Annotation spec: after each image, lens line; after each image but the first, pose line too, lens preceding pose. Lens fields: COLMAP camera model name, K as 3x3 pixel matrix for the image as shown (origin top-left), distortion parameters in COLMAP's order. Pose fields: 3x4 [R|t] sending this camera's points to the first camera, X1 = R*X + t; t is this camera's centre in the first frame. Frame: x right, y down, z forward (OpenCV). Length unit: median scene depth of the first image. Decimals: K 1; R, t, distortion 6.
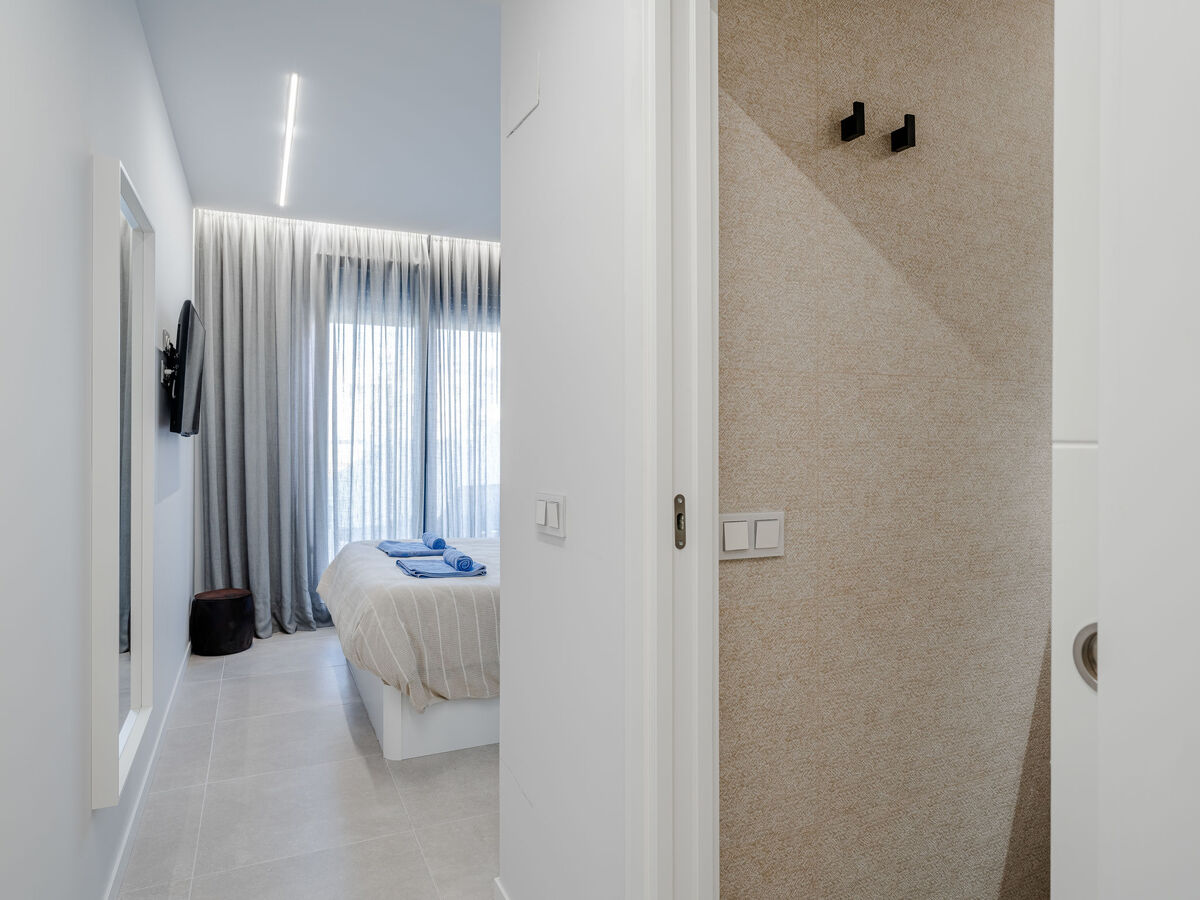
lens RADIAL K [[732.3, 0, 598.1], [0, 732.3, 452.3], [0, 0, 1]] dist [-0.000901, 0.000256]
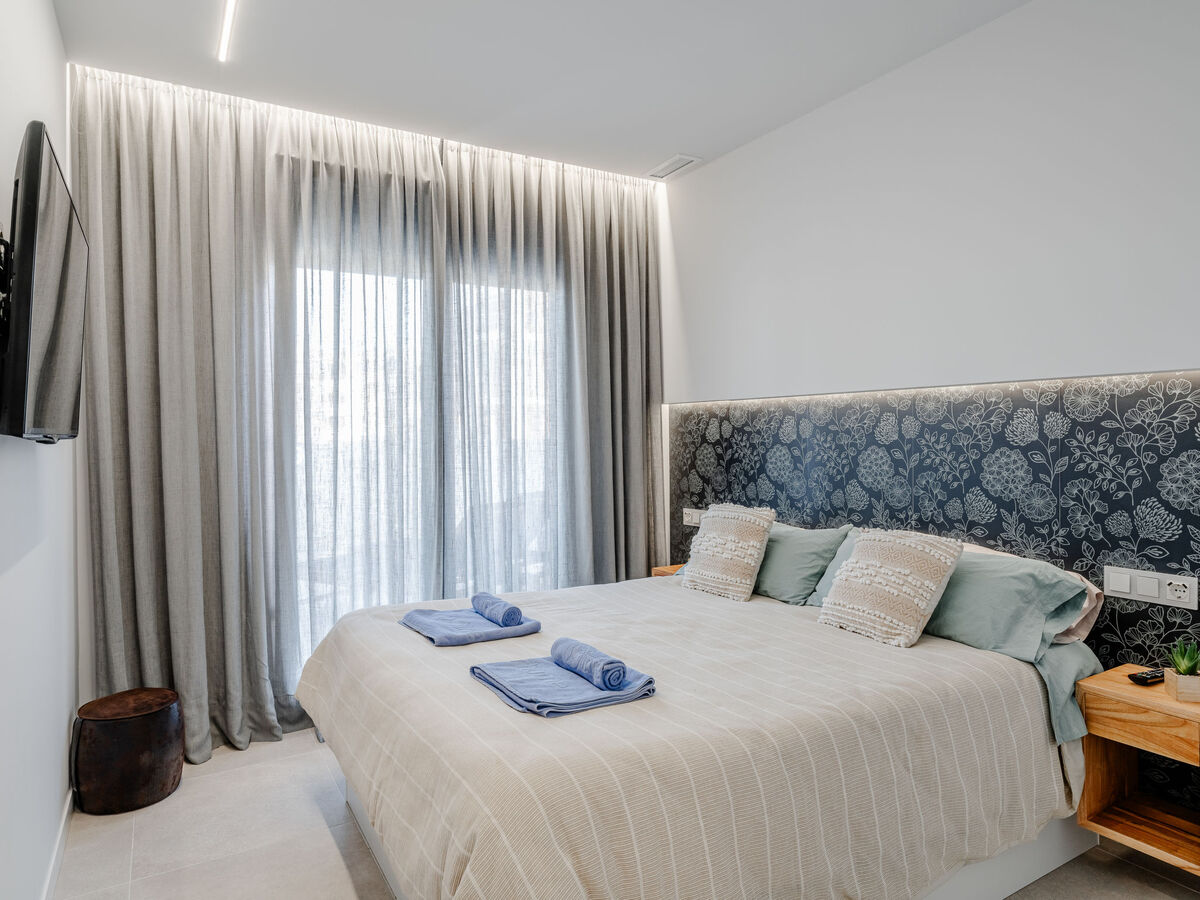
lens RADIAL K [[732.3, 0, 602.5], [0, 732.3, 451.2], [0, 0, 1]] dist [-0.000901, 0.000256]
pose [[0.994003, -0.014939, 0.108329, -0.172046], [0.014851, 0.999888, 0.001614, -0.008014], [-0.108341, 0.000004, 0.994114, 0.329794]]
